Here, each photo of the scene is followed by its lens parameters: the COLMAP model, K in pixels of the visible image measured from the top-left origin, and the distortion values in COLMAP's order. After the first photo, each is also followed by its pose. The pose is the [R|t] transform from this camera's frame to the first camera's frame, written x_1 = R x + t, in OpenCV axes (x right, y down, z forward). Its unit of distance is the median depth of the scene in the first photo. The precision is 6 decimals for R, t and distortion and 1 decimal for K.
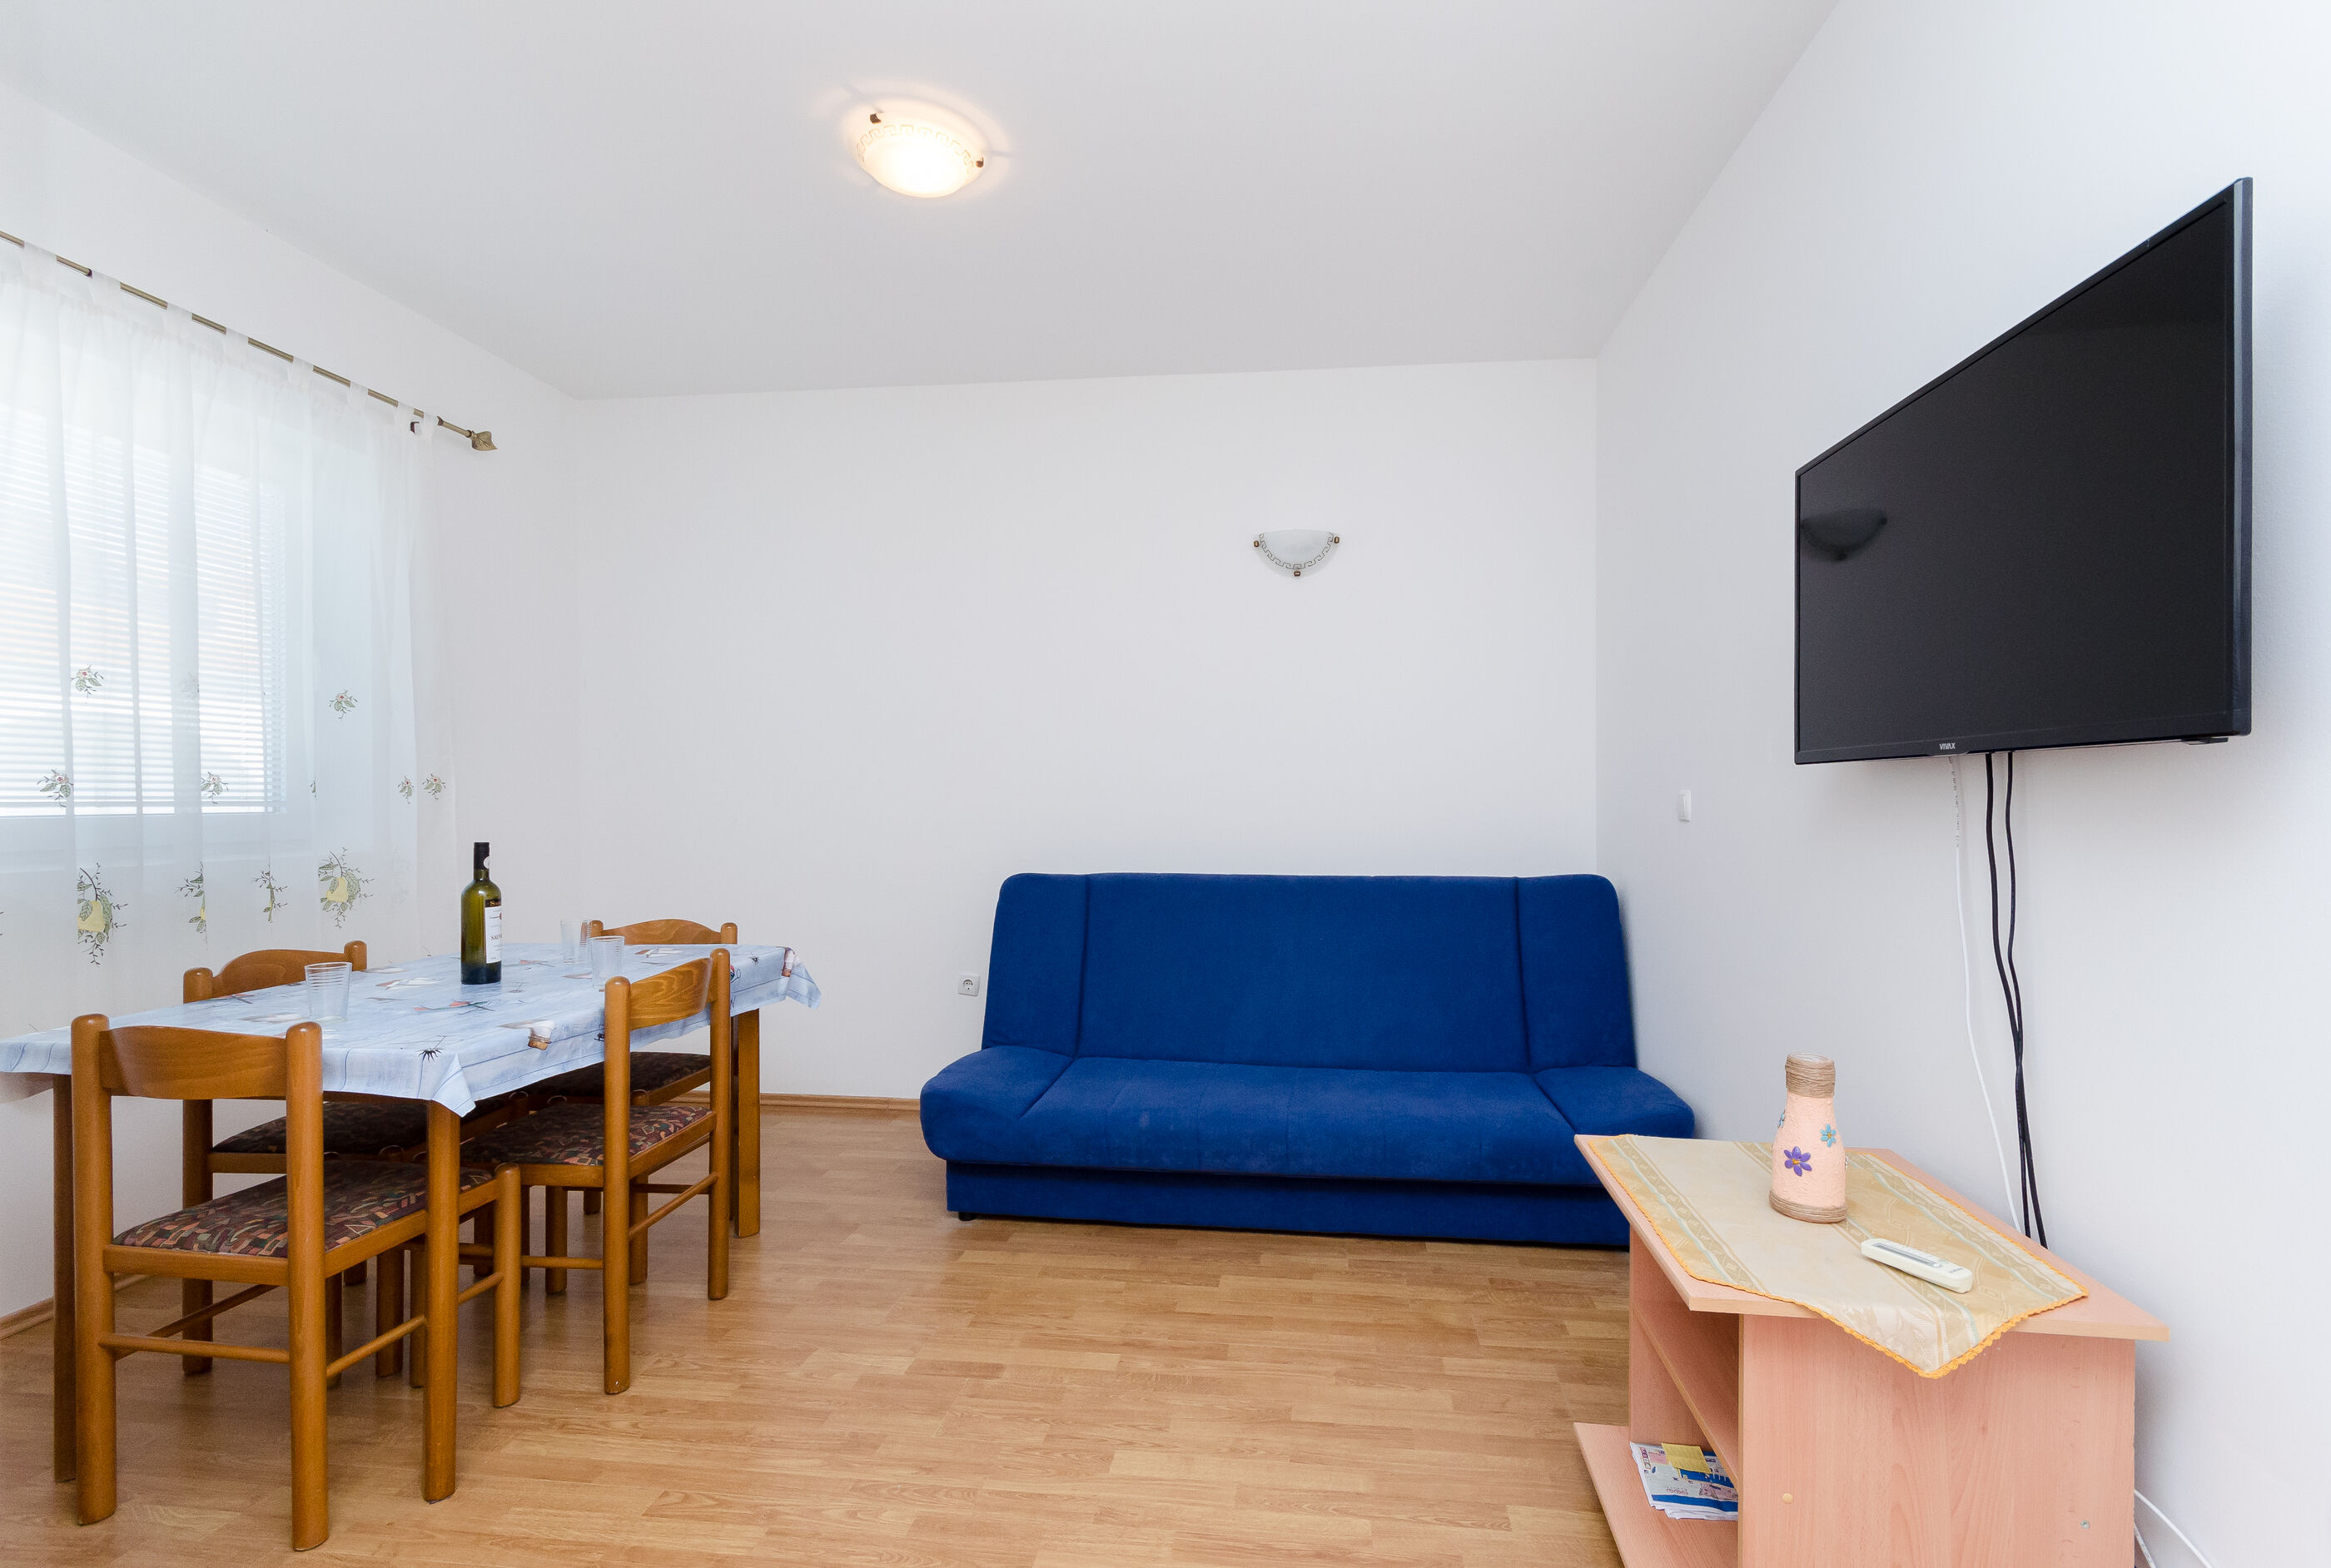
lens RADIAL K [[1070.1, 0, 1207.4], [0, 1070.1, 820.3], [0, 0, 1]] dist [0.000386, -0.000132]
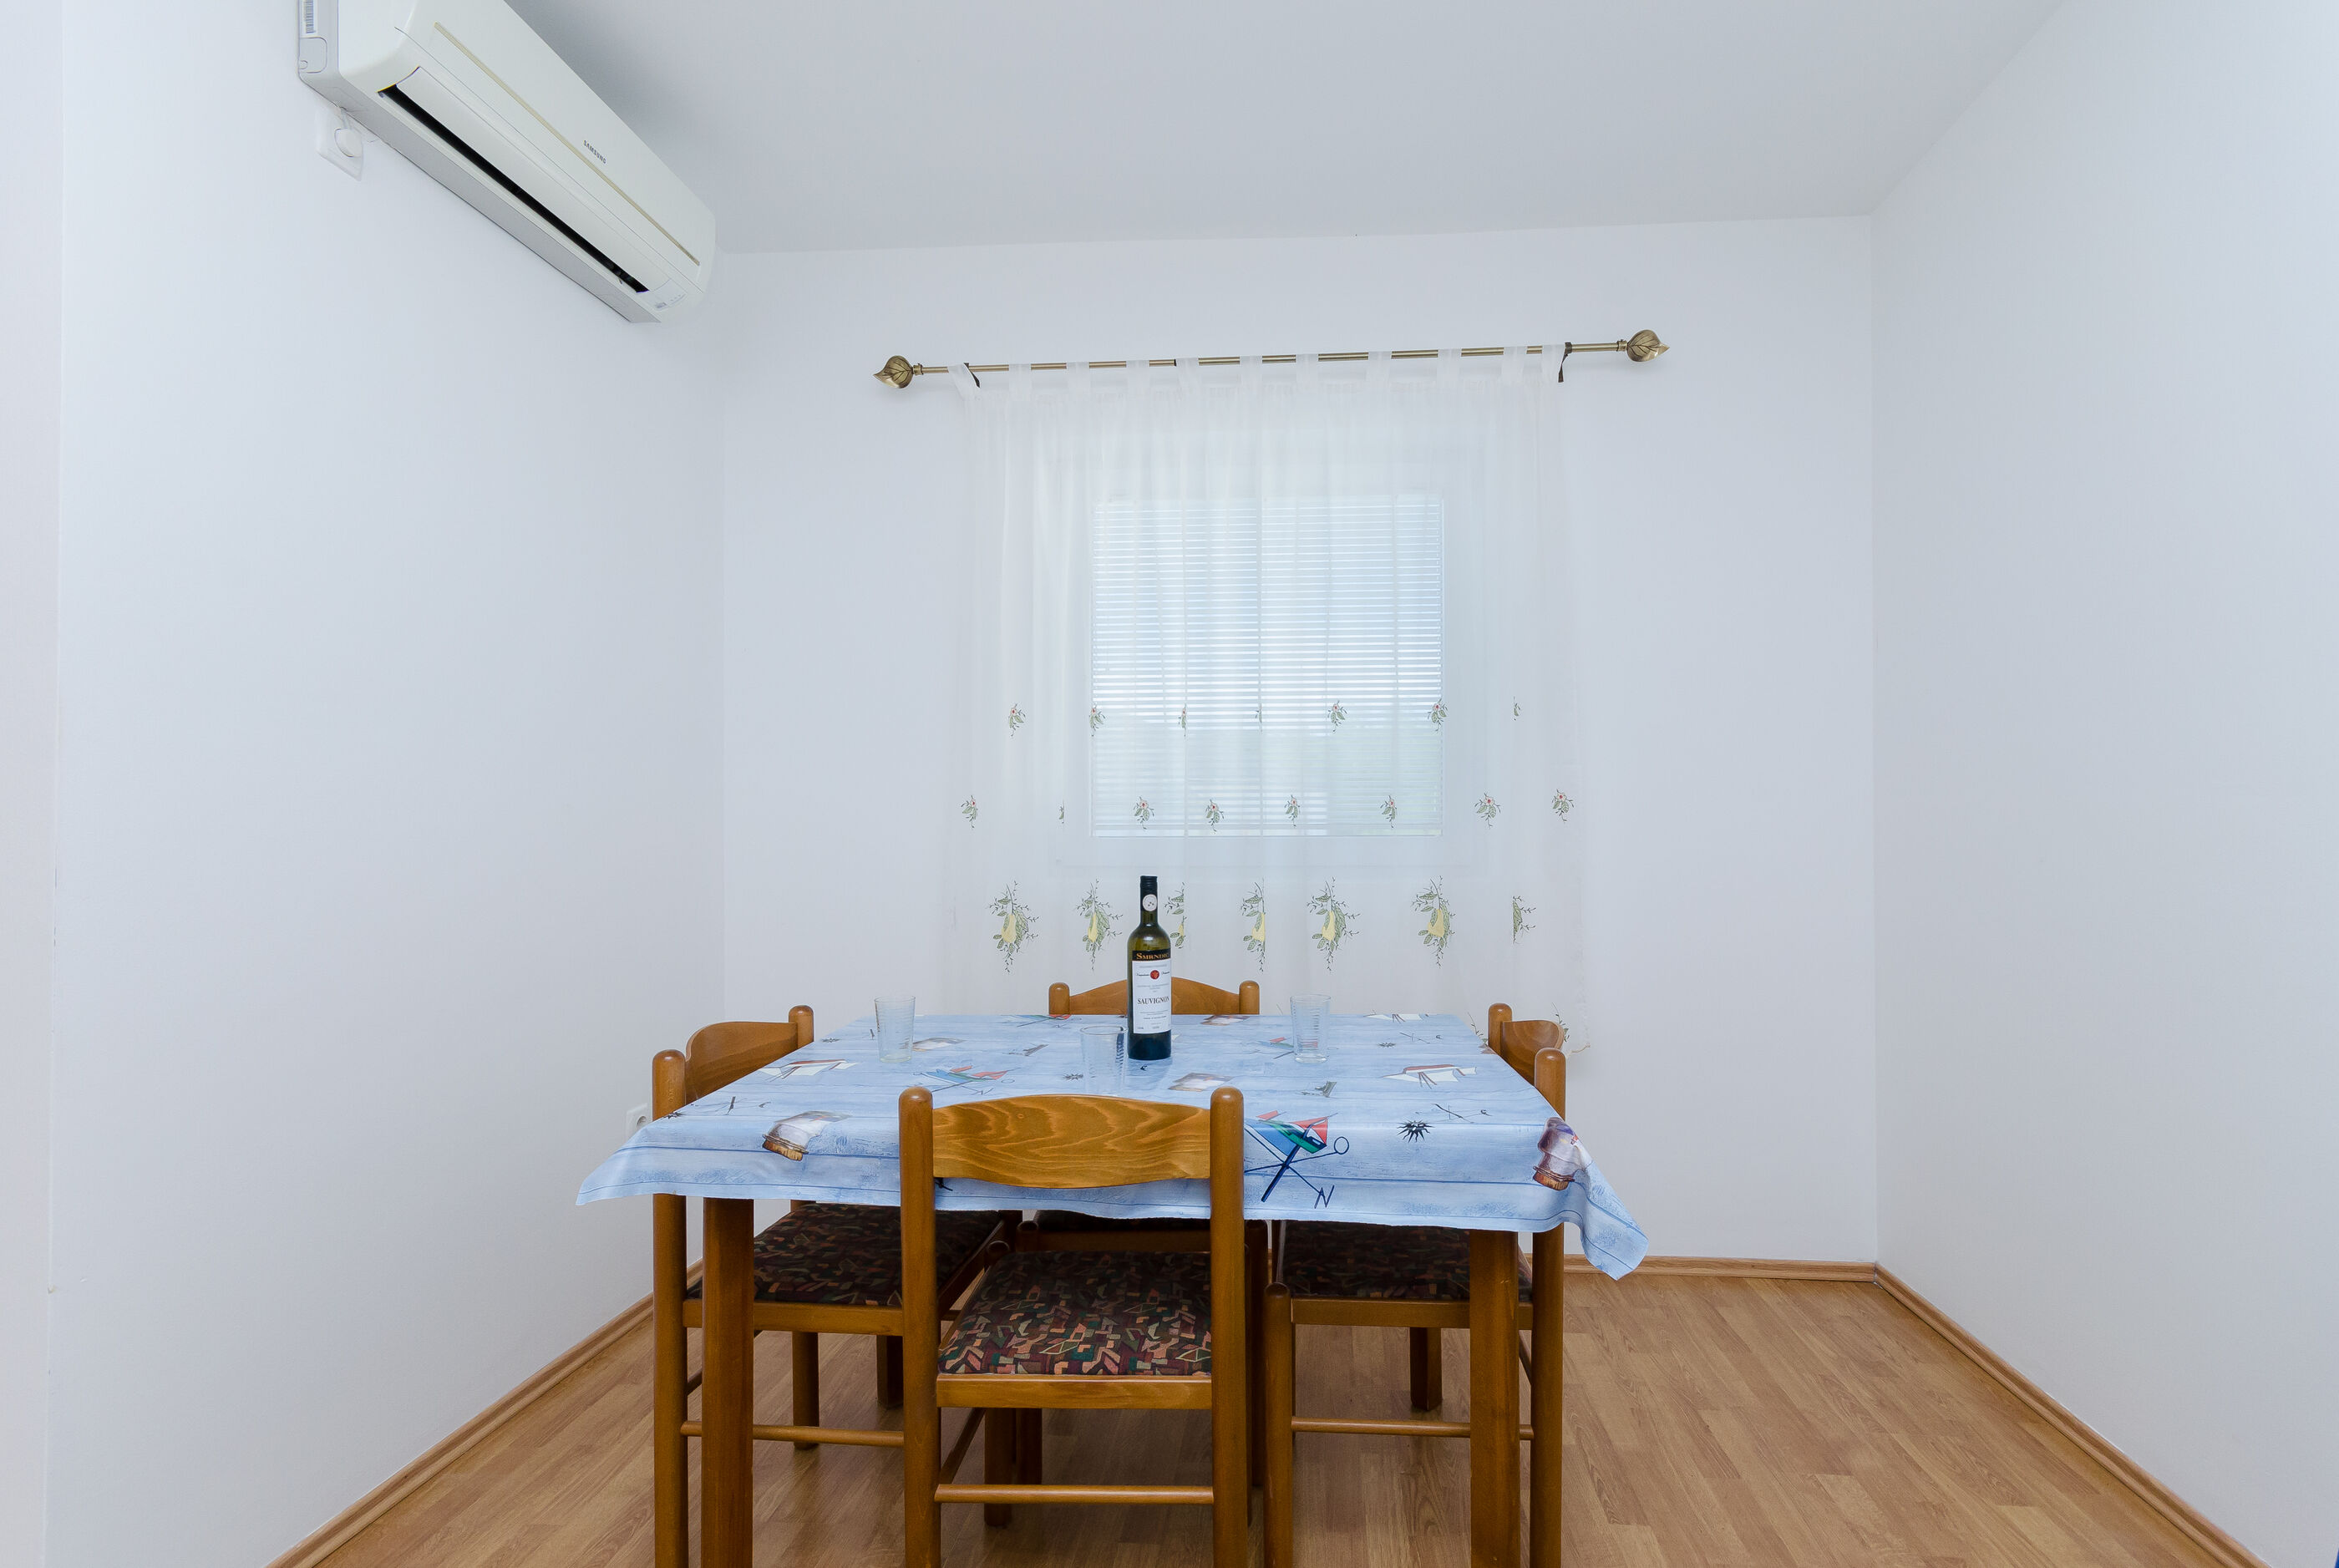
lens RADIAL K [[1073.9, 0, 1211.6], [0, 1073.9, 820.4], [0, 0, 1]] dist [0.000386, -0.000132]
pose [[0.032014, -0.004298, -0.999478, 0.096744], [-0.017400, 0.999837, -0.004857, -0.015597], [0.999336, 0.017547, 0.031934, 0.938760]]
